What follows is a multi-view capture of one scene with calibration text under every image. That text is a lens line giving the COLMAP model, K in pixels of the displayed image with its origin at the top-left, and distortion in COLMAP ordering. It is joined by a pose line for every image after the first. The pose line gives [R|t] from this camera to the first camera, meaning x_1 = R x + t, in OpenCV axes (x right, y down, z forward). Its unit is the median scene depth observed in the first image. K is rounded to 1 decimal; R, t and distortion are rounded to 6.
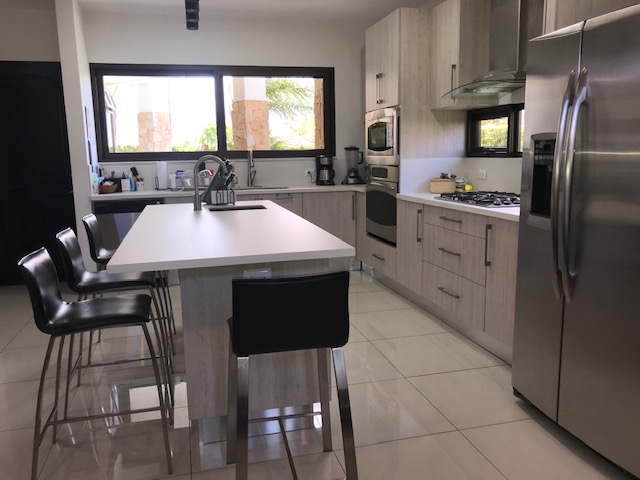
lens RADIAL K [[531.1, 0, 320.0], [0, 531.1, 240.0], [0, 0, 1]] dist [0.080796, -0.106701]
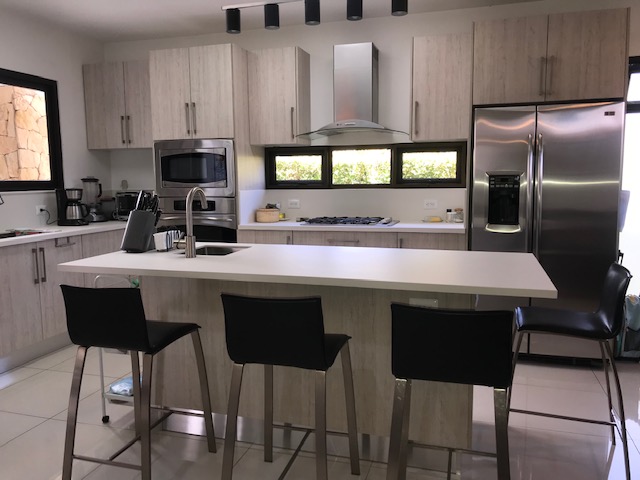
lens RADIAL K [[531.1, 0, 320.0], [0, 531.1, 240.0], [0, 0, 1]] dist [0.080796, -0.106701]
pose [[0.545730, -0.088638, 0.833260, -0.600669], [0.140050, 0.990051, 0.013593, -0.051356], [-0.826175, 0.109280, 0.552714, 0.322346]]
